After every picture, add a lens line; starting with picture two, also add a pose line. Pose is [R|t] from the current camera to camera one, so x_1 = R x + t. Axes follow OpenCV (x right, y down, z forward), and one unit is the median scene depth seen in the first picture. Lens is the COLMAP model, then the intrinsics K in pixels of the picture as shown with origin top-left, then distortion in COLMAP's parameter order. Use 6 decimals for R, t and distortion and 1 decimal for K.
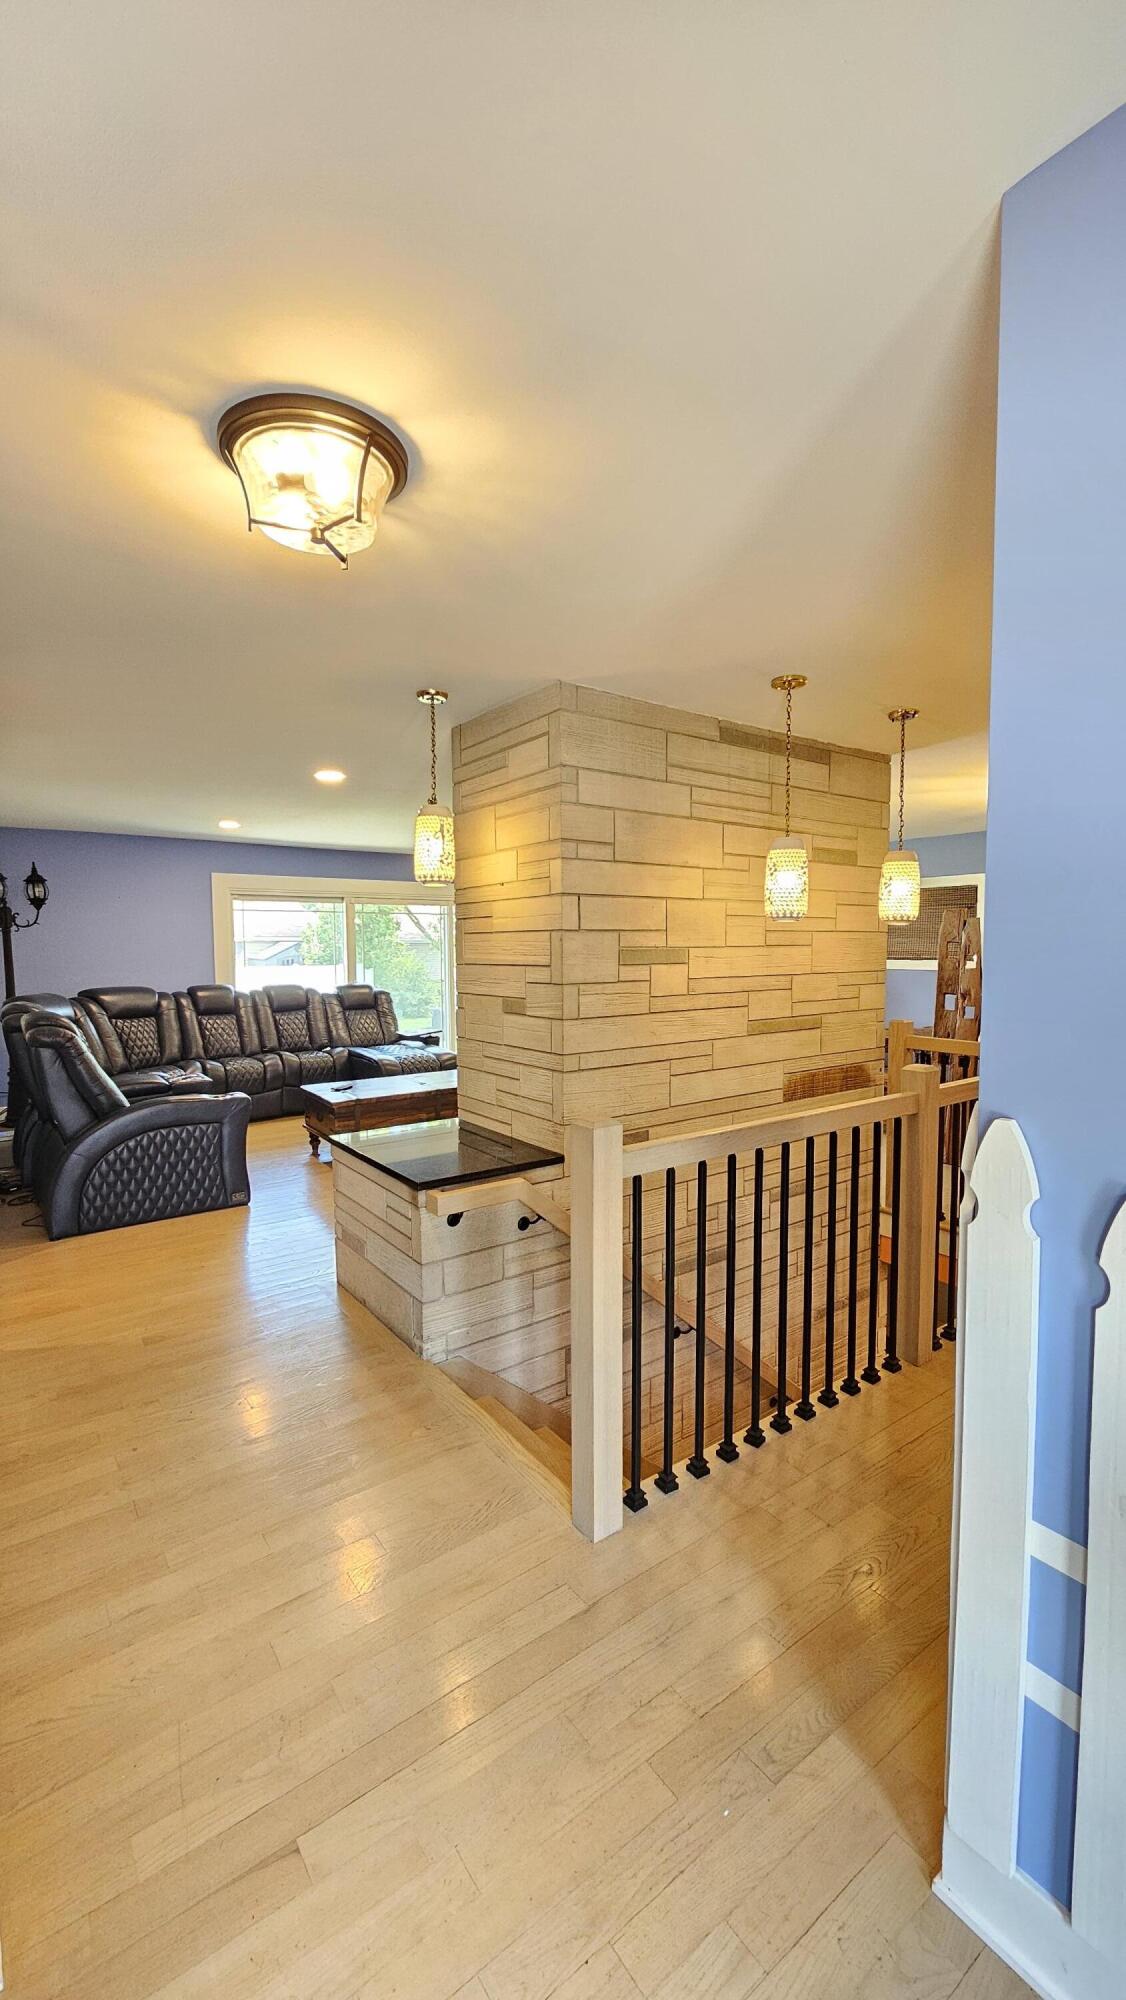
lens RADIAL K [[825.9, 0, 567.9], [0, 825.9, 1000.4], [0, 0, 1]] dist [-0.002802, -0.000405]
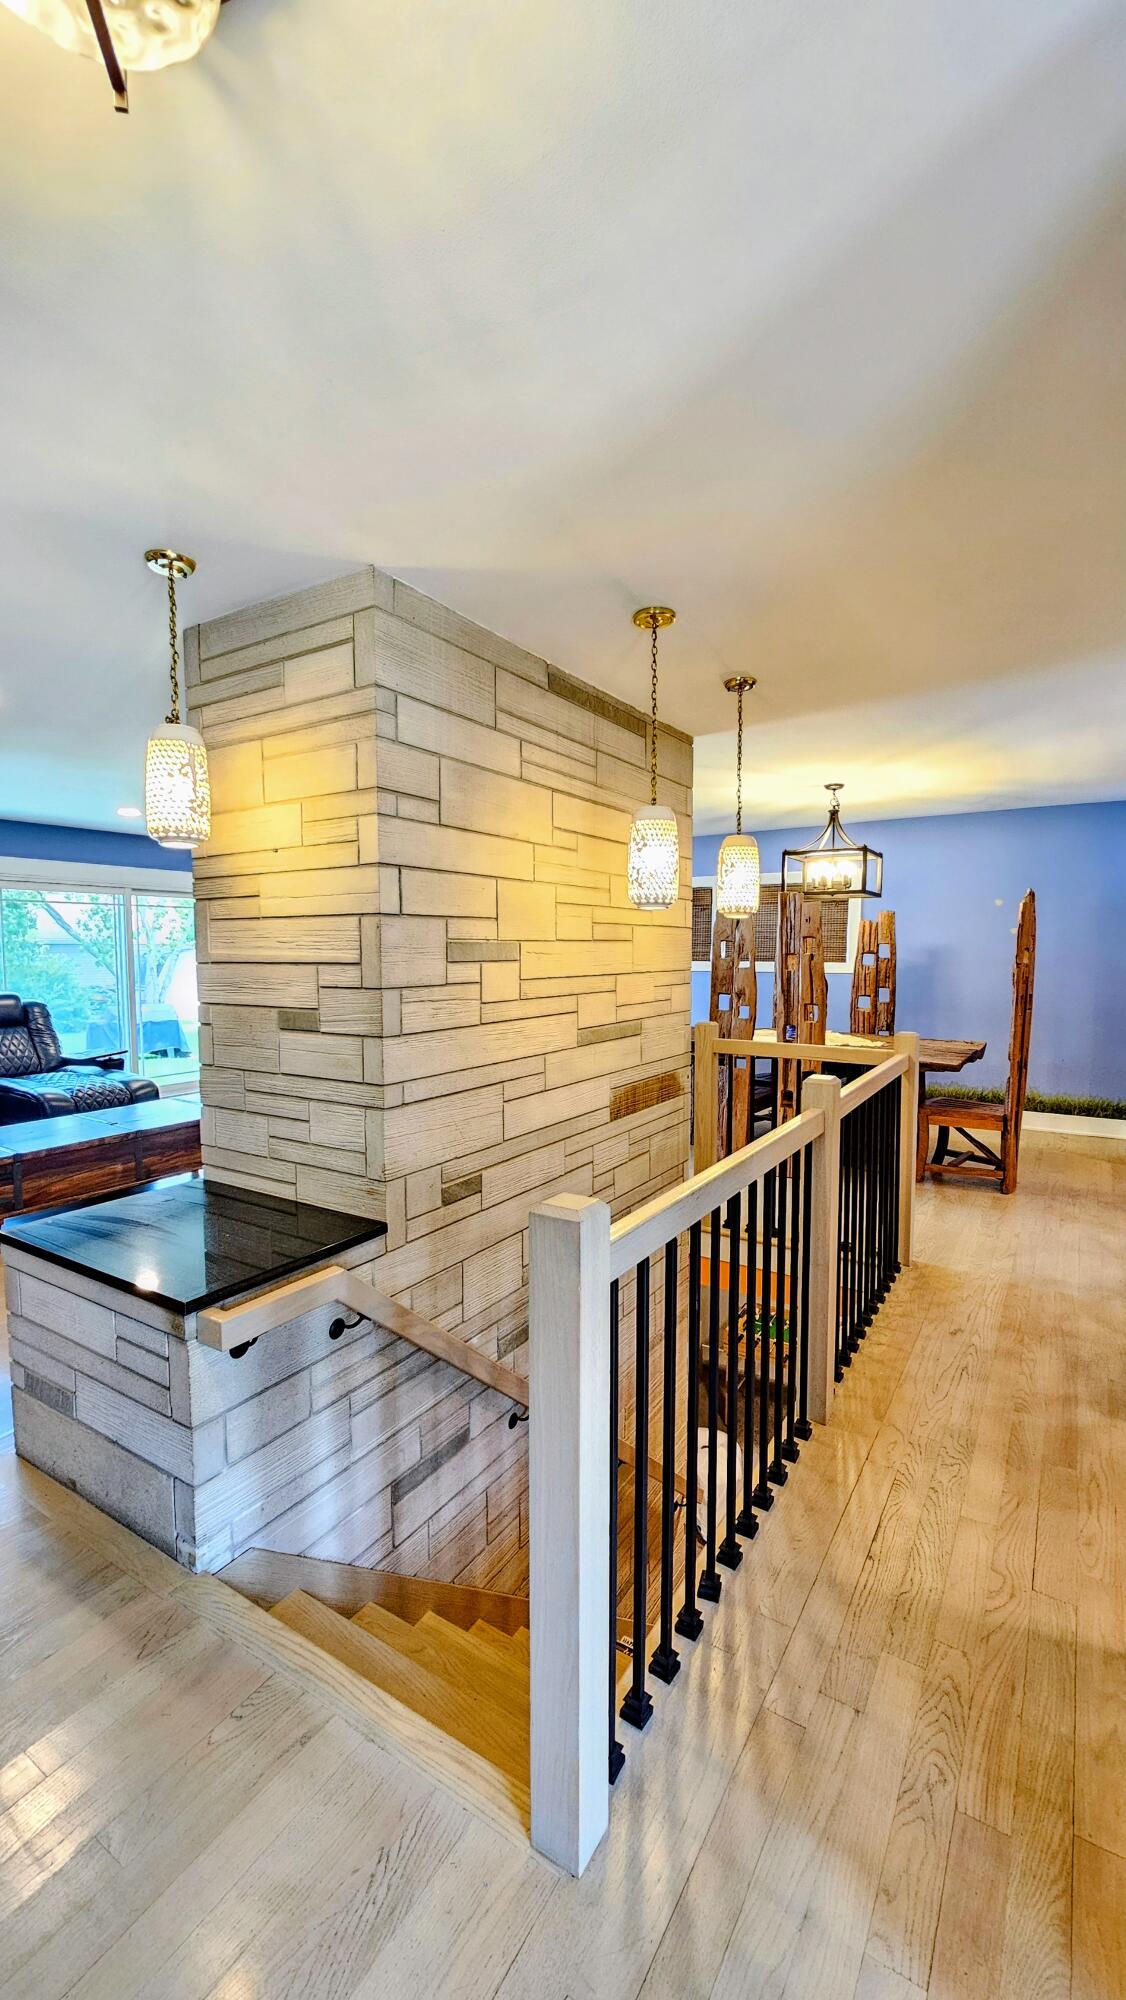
lens RADIAL K [[825.9, 0, 568.6], [0, 825.9, 1003.3], [0, 0, 1]] dist [-0.002802, -0.000405]
pose [[0.929058, -0.020820, 0.369348, -0.108492], [0.021297, 0.999769, 0.002786, -0.004551], [-0.369321, 0.005278, 0.929287, 0.236390]]
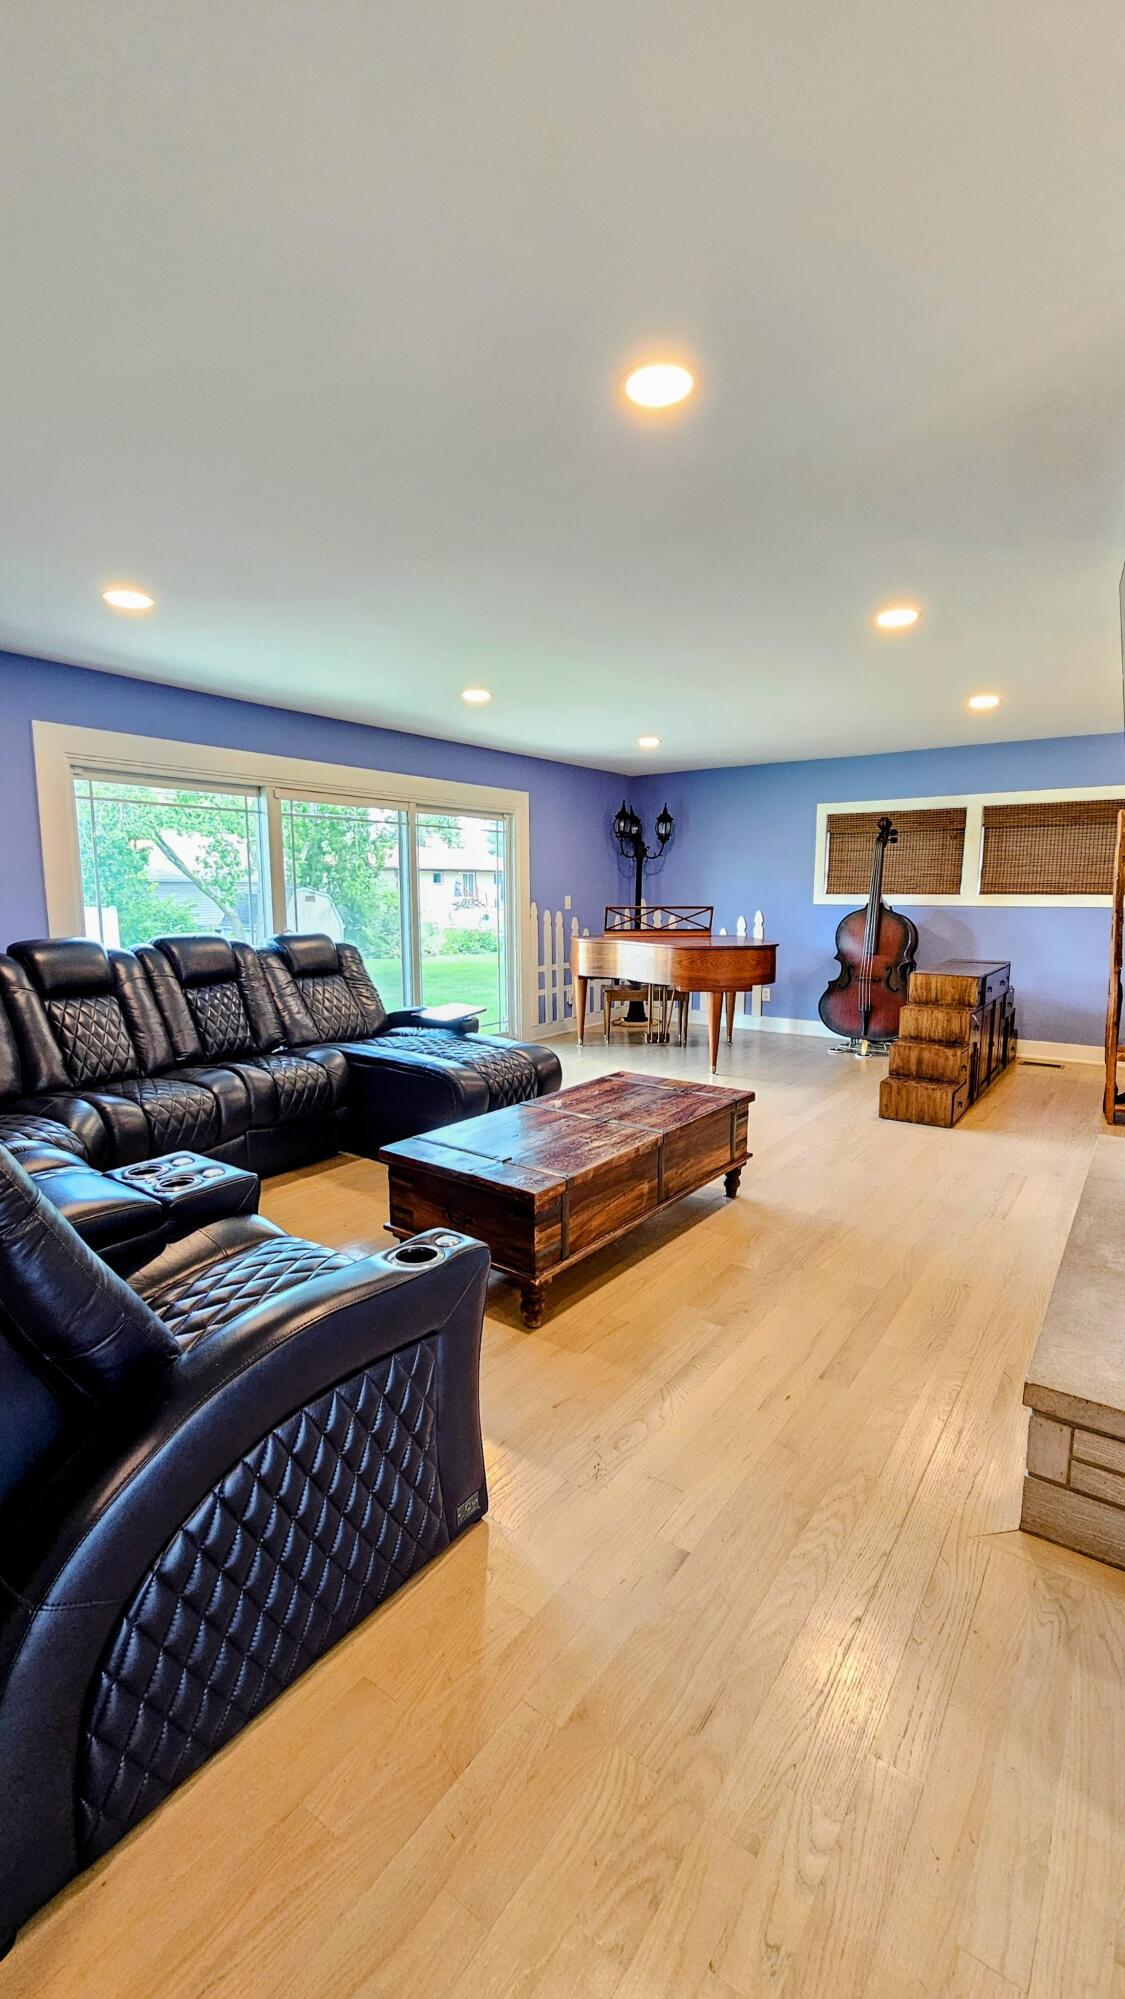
lens RADIAL K [[825.5, 0, 533.8], [0, 825.5, 1004.6], [0, 0, 1]] dist [-0.002802, -0.000405]
pose [[0.953943, -0.041309, 0.297130, -0.640526], [0.020239, 0.997079, 0.073643, -0.020764], [-0.299304, -0.064238, 0.951993, 0.884518]]
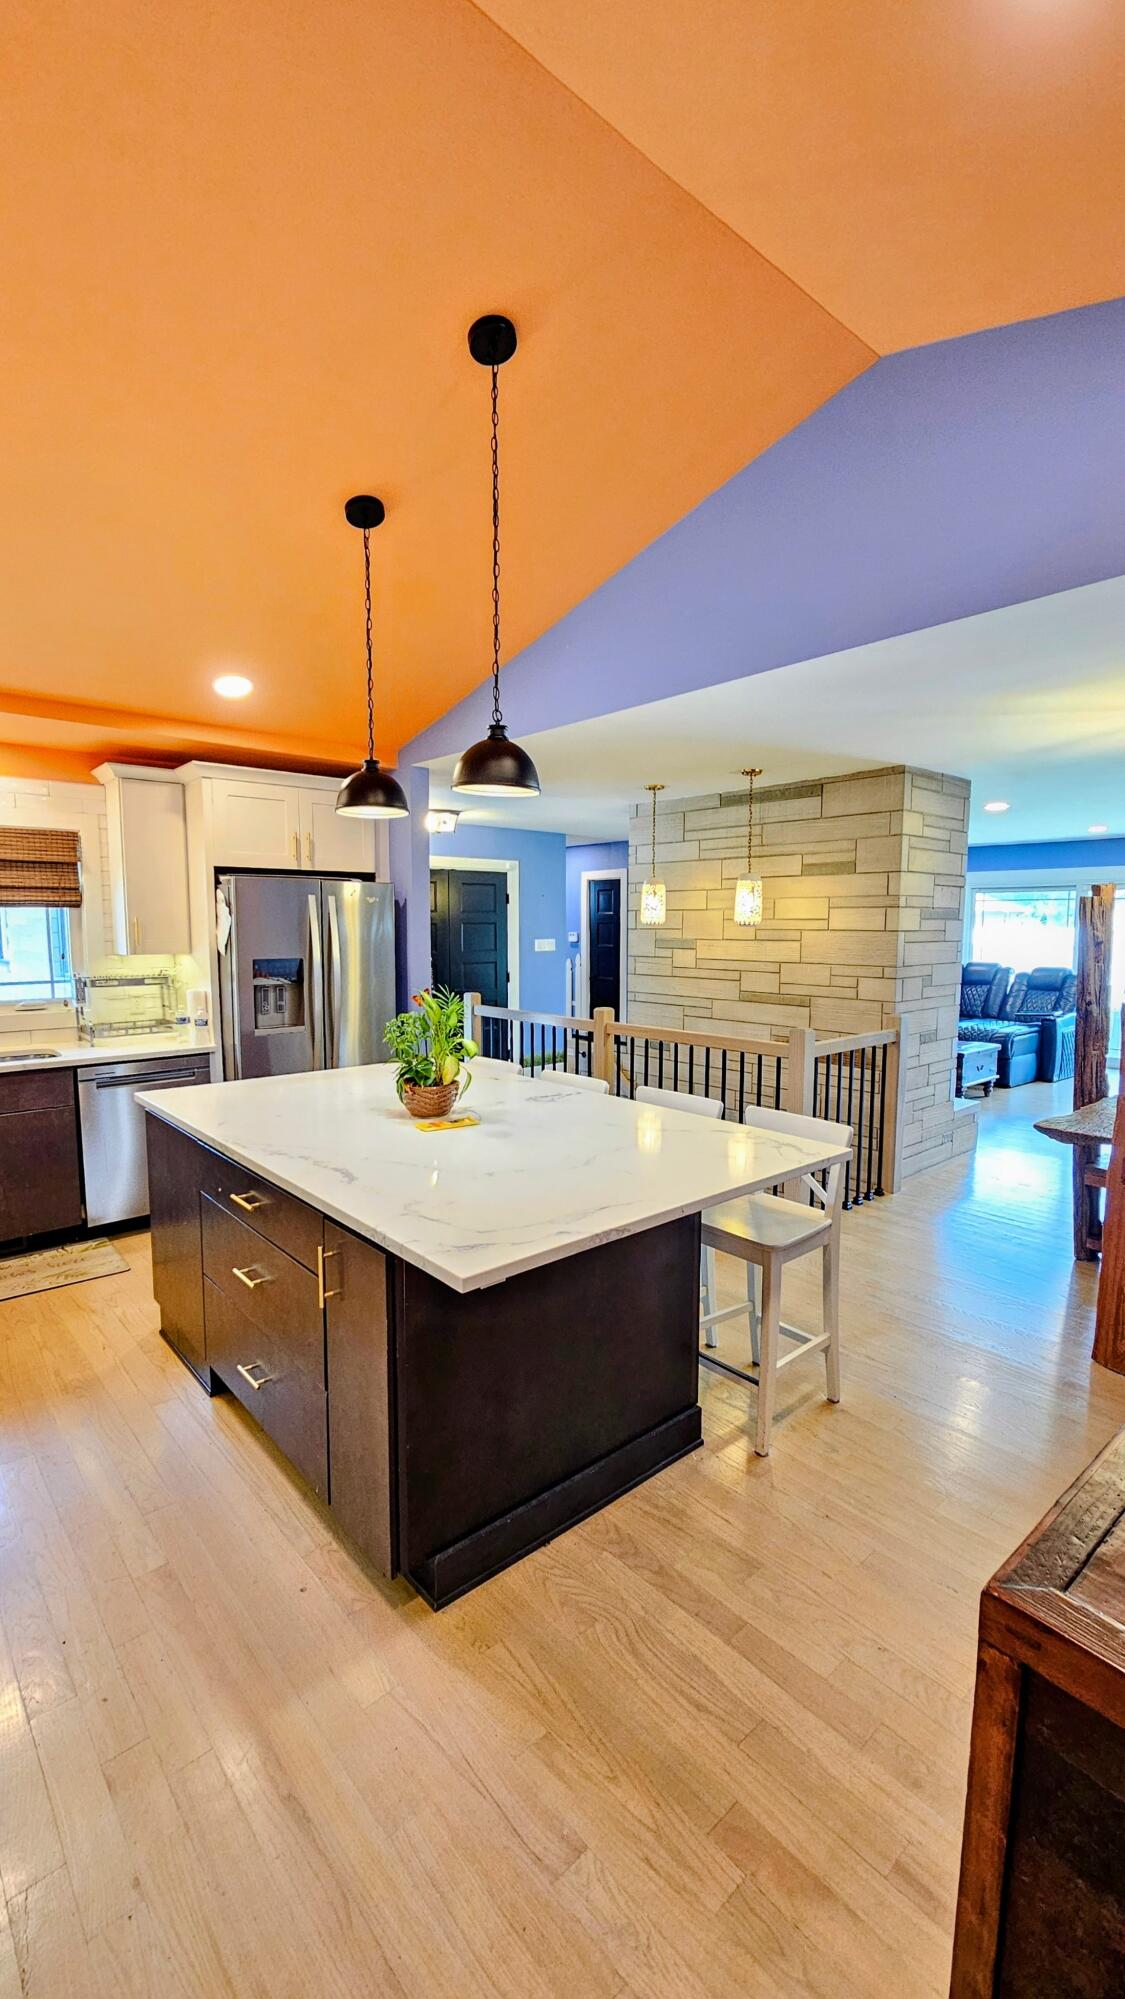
lens RADIAL K [[825.5, 0, 565.6], [0, 825.5, 1008.1], [0, 0, 1]] dist [-0.002802, -0.000405]
pose [[0.101955, 0.109005, -0.988799, 1.752558], [-0.066779, 0.992486, 0.102526, -0.079655], [0.992545, 0.055578, 0.108469, 0.574582]]
